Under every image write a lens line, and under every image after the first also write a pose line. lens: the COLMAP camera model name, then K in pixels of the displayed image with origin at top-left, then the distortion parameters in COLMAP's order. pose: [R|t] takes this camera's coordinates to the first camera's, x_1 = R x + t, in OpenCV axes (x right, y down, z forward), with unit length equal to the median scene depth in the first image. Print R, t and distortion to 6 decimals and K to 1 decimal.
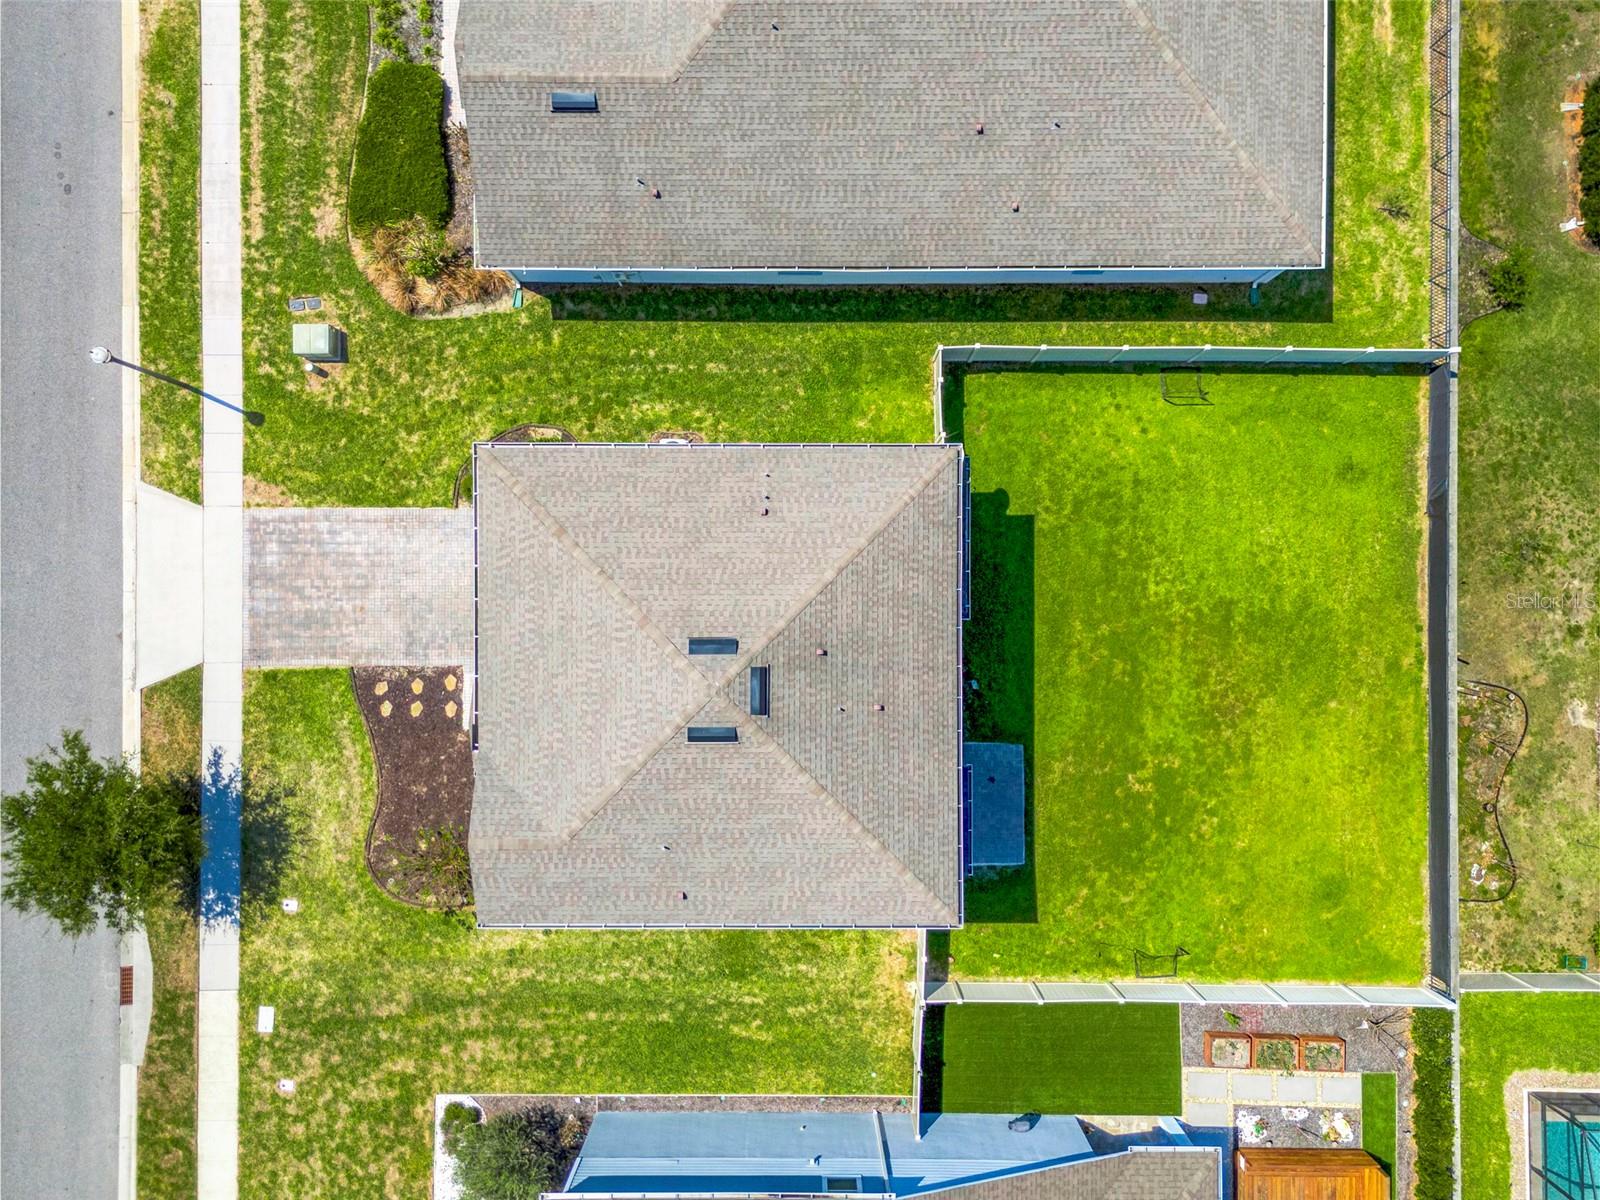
lens RADIAL K [[1189.3, 0, 800.0], [0, 1189.3, 600.0], [0, 0, 1]] dist [0.078012, -0.081722]
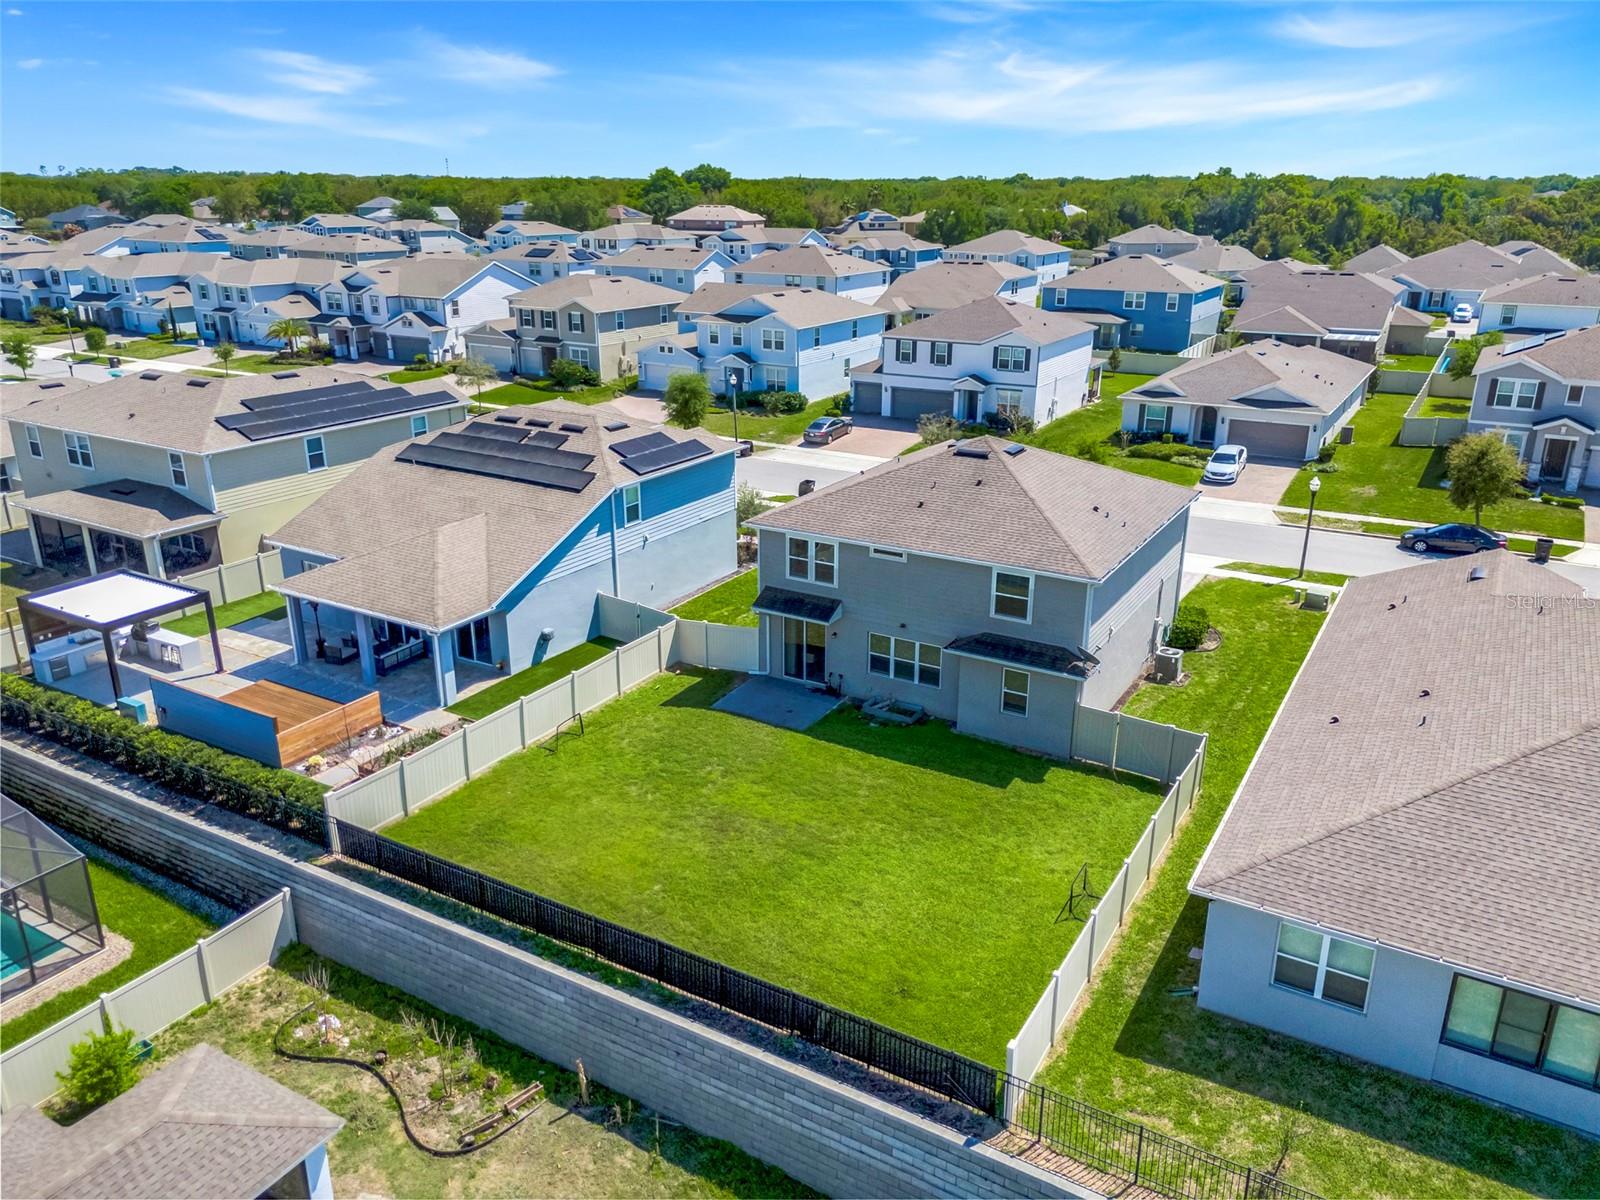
lens RADIAL K [[1189.3, 0, 800.0], [0, 1189.3, 600.0], [0, 0, 1]] dist [0.078012, -0.081722]
pose [[-0.508762, 0.286123, -0.811970, 1.001434], [-0.860892, -0.163450, 0.481819, -0.361588], [0.005143, 0.944149, 0.329478, 0.541823]]
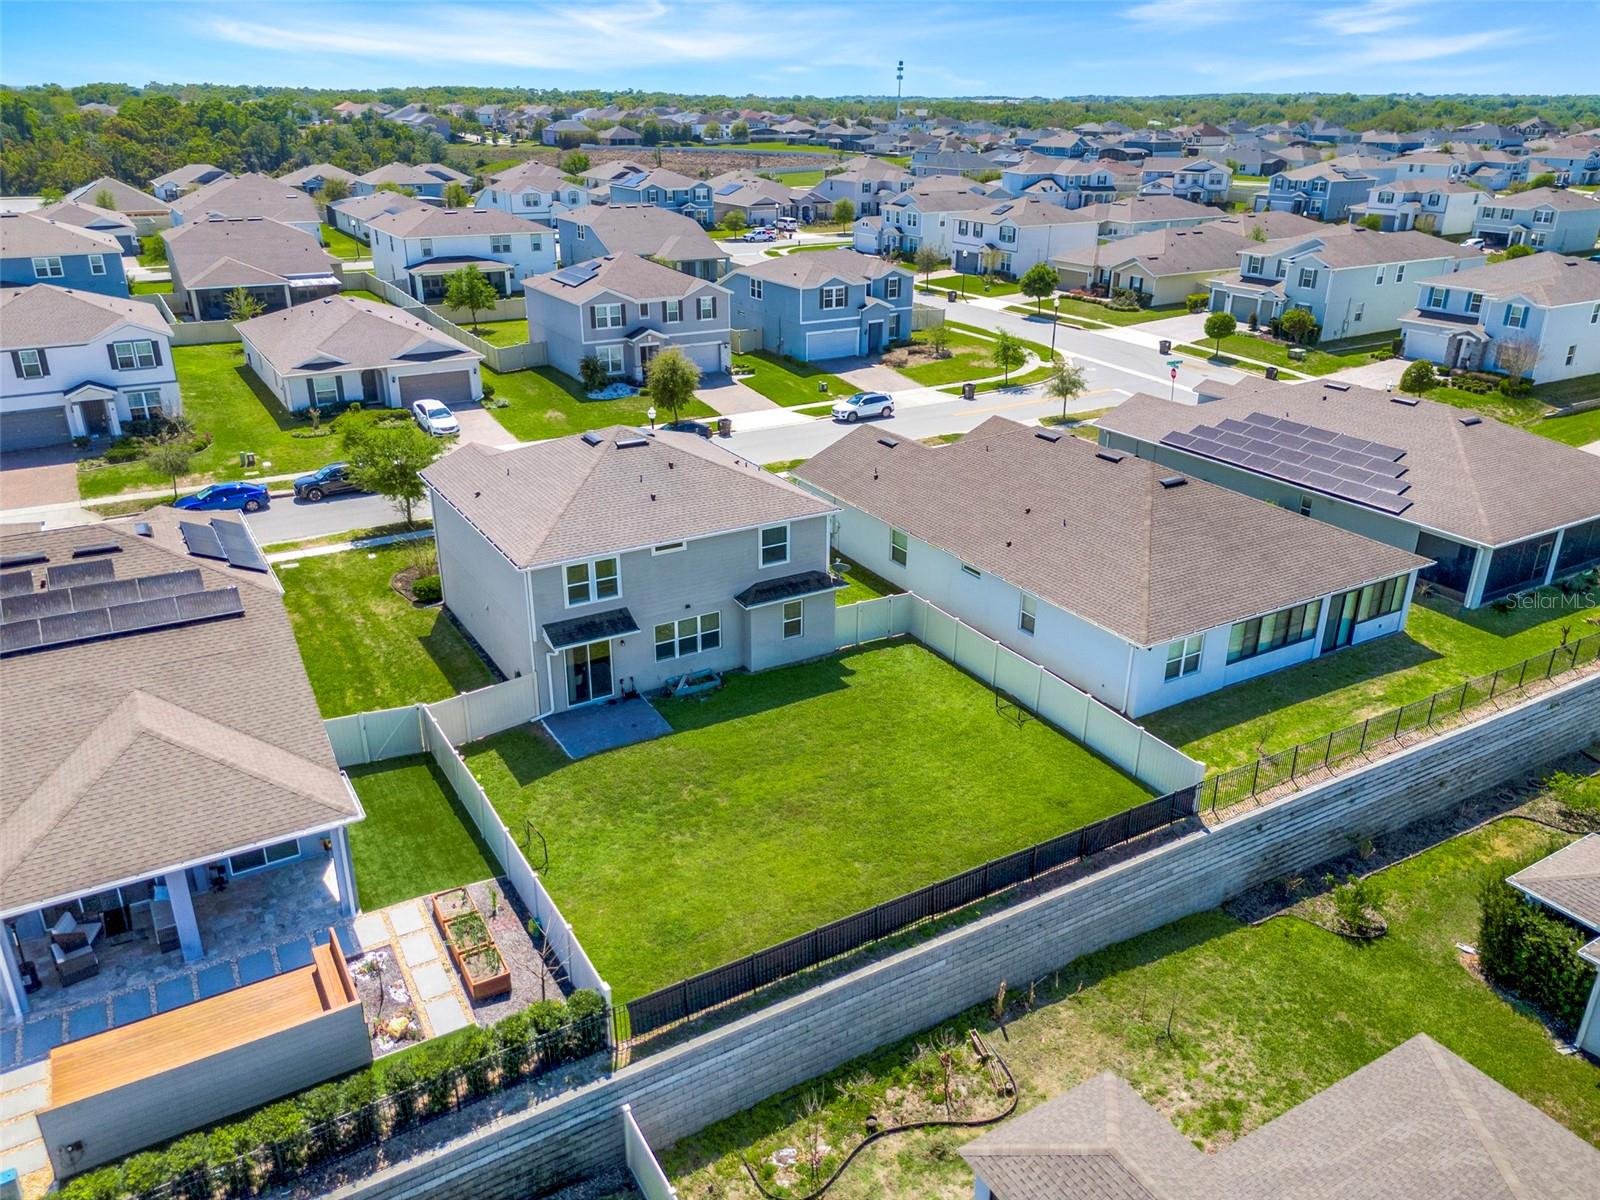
lens RADIAL K [[1189.3, 0, 800.0], [0, 1189.3, 600.0], [0, 0, 1]] dist [0.078012, -0.081722]
pose [[0.515975, 0.339278, -0.786550, 1.072861], [-0.856602, 0.202180, -0.474718, 0.519229], [-0.002037, 0.918702, 0.394946, 0.446996]]
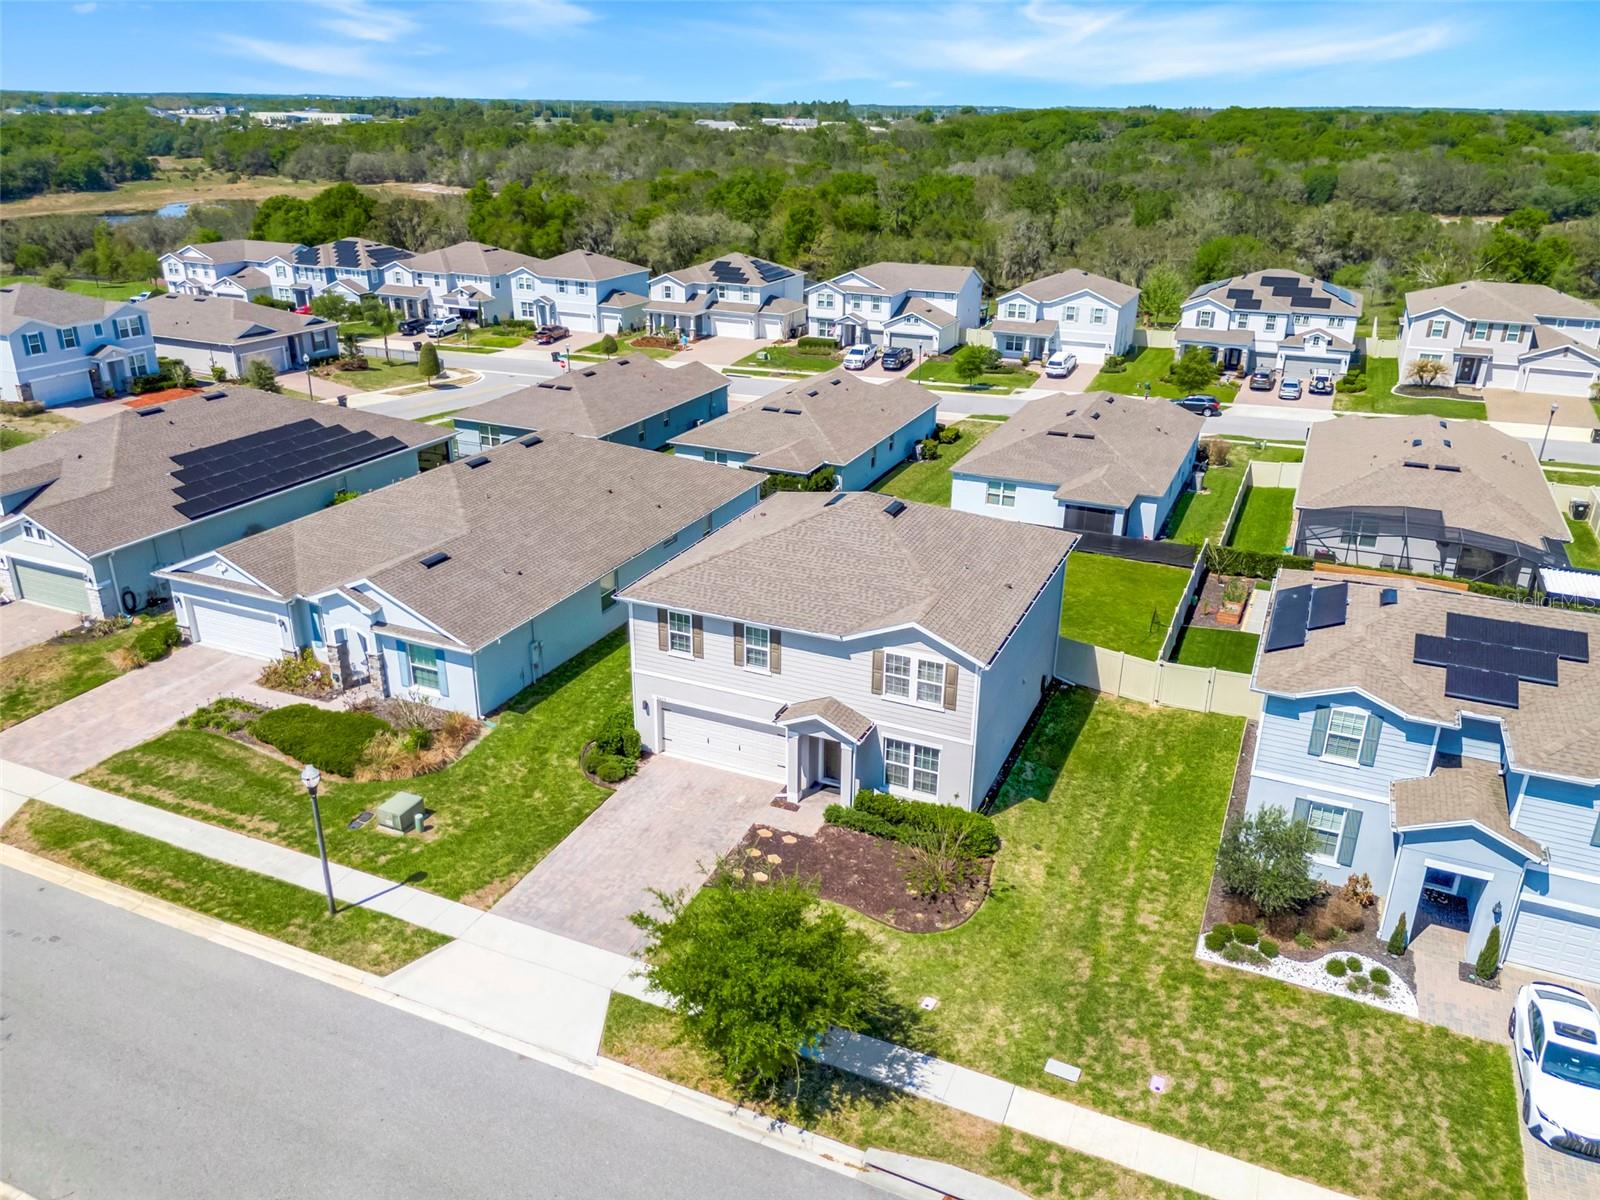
lens RADIAL K [[1189.3, 0, 800.0], [0, 1189.3, 600.0], [0, 0, 1]] dist [0.078012, -0.081722]
pose [[0.405201, -0.342976, 0.847455, -1.043691], [0.914138, 0.164992, -0.370310, 0.426761], [-0.012816, 0.924741, 0.380382, 0.445253]]
